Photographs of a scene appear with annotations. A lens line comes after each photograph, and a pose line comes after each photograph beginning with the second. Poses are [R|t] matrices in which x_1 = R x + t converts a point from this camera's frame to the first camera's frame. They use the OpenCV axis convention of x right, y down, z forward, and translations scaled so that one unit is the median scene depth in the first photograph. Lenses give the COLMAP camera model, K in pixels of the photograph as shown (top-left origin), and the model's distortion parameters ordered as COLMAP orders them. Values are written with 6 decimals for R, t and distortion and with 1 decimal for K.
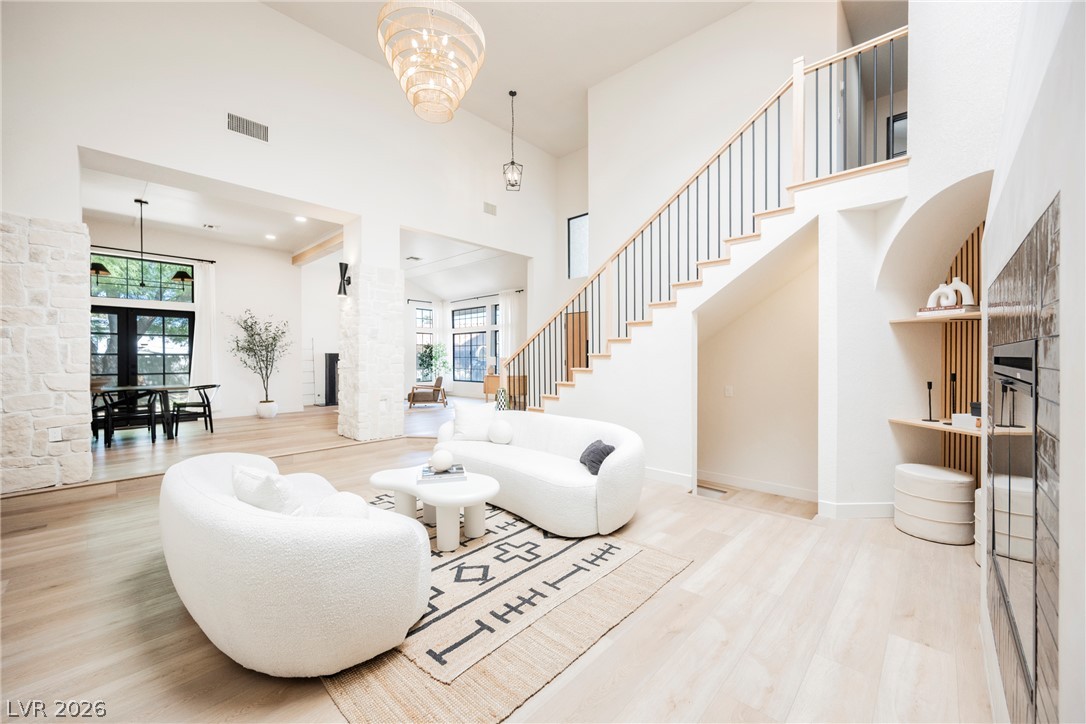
lens RADIAL K [[422.0, 0, 546.9], [0, 422.0, 364.2], [0, 0, 1]] dist [-0.008025, 0.000091]
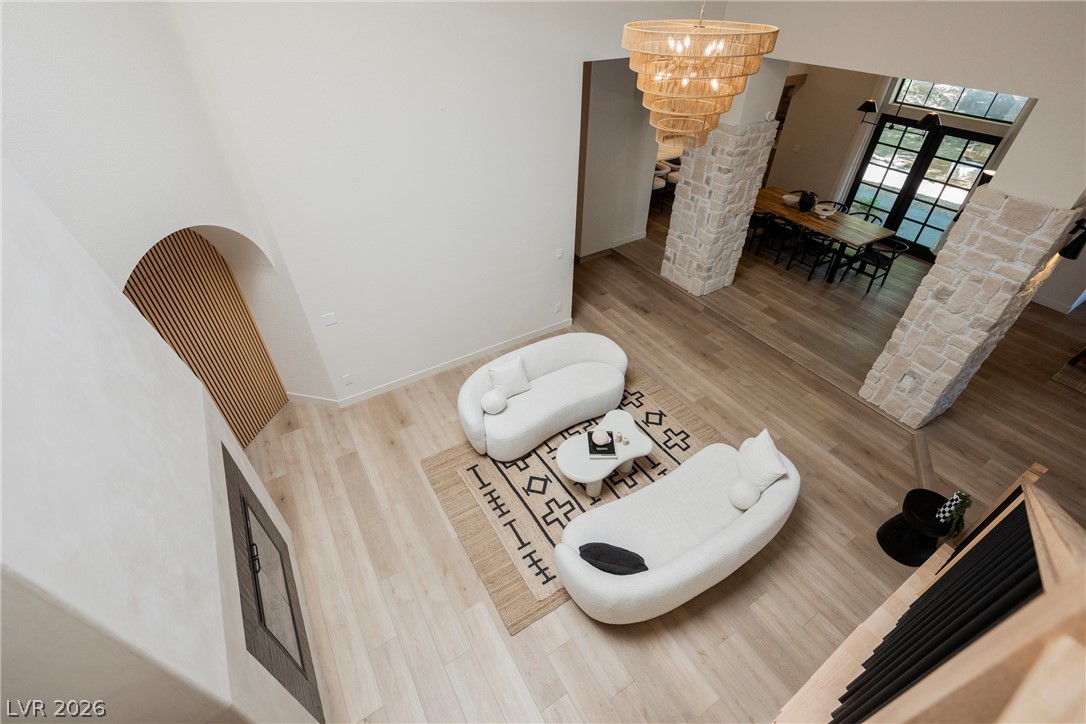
lens RADIAL K [[473.4, 0, 545.1], [0, 473.4, 354.2], [0, 0, 1]] dist [-0.003958, -0.000178]
pose [[-0.263279, 0.601635, -0.754135, 0.855013], [-0.017983, 0.778518, 0.627365, -1.014607], [0.964552, 0.178733, -0.194148, 1.203287]]
